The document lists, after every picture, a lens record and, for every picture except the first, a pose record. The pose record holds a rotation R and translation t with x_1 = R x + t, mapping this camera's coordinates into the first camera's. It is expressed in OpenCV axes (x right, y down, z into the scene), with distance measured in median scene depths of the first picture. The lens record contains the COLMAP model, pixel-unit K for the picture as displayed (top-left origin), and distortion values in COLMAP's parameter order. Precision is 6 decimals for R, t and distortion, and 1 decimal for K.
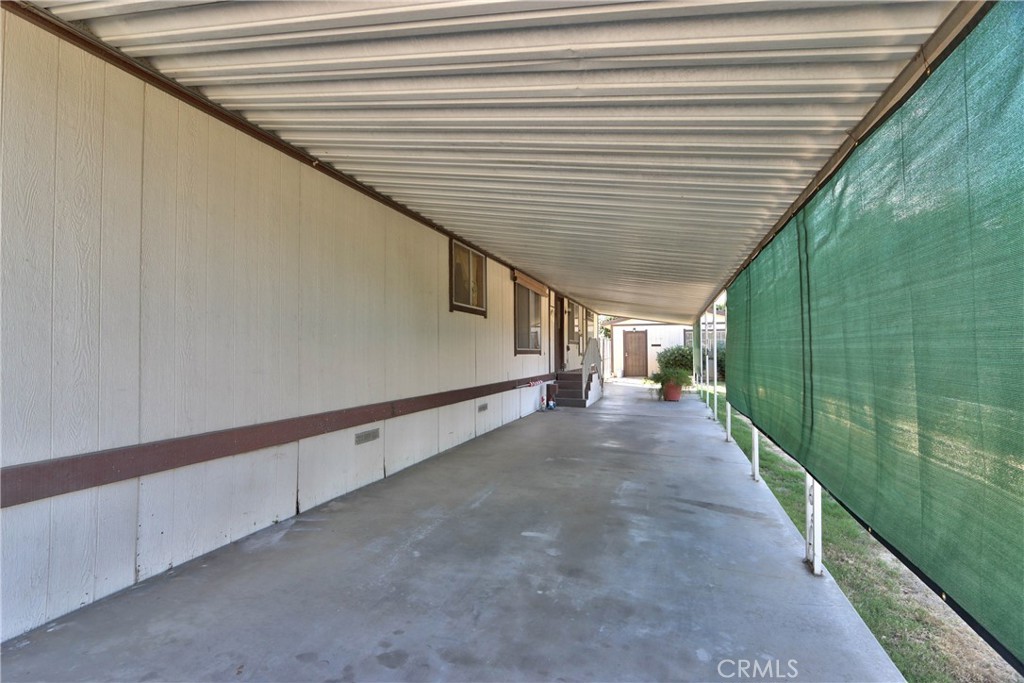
lens RADIAL K [[479.0, 0, 508.9], [0, 479.0, 345.5], [0, 0, 1]] dist [-0.015121, -0.000304]
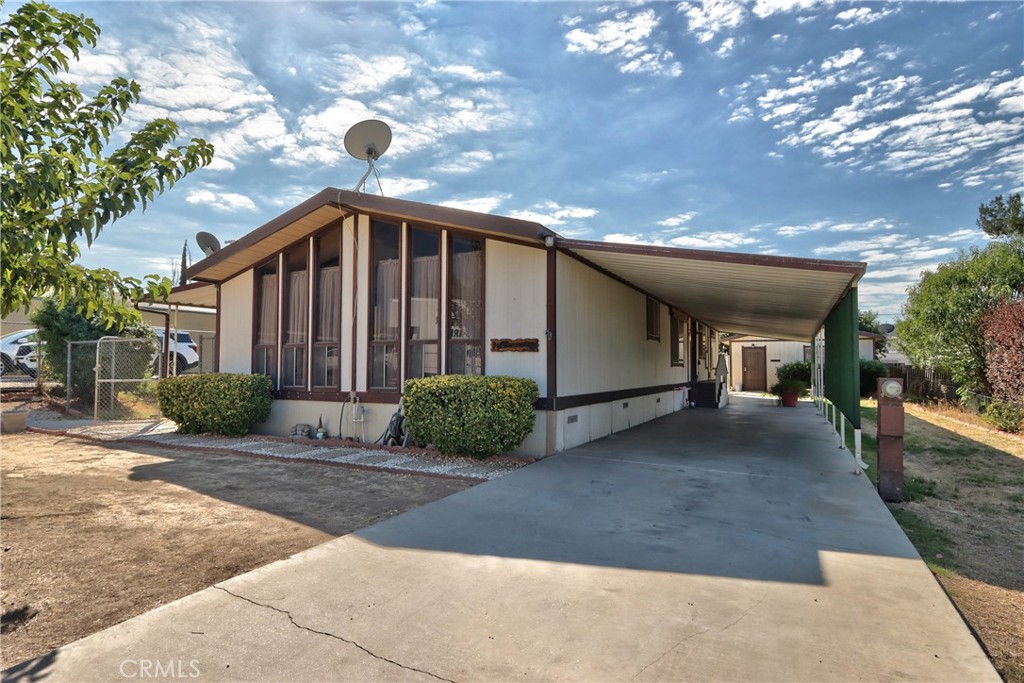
lens RADIAL K [[559.9, 0, 510.0], [0, 559.9, 351.4], [0, 0, 1]] dist [-0.006038, -0.001966]
pose [[0.989788, 0.005109, -0.142458, -0.152764], [-0.007129, 0.999881, -0.013670, 0.000161], [0.142372, 0.014546, 0.989706, -0.485304]]
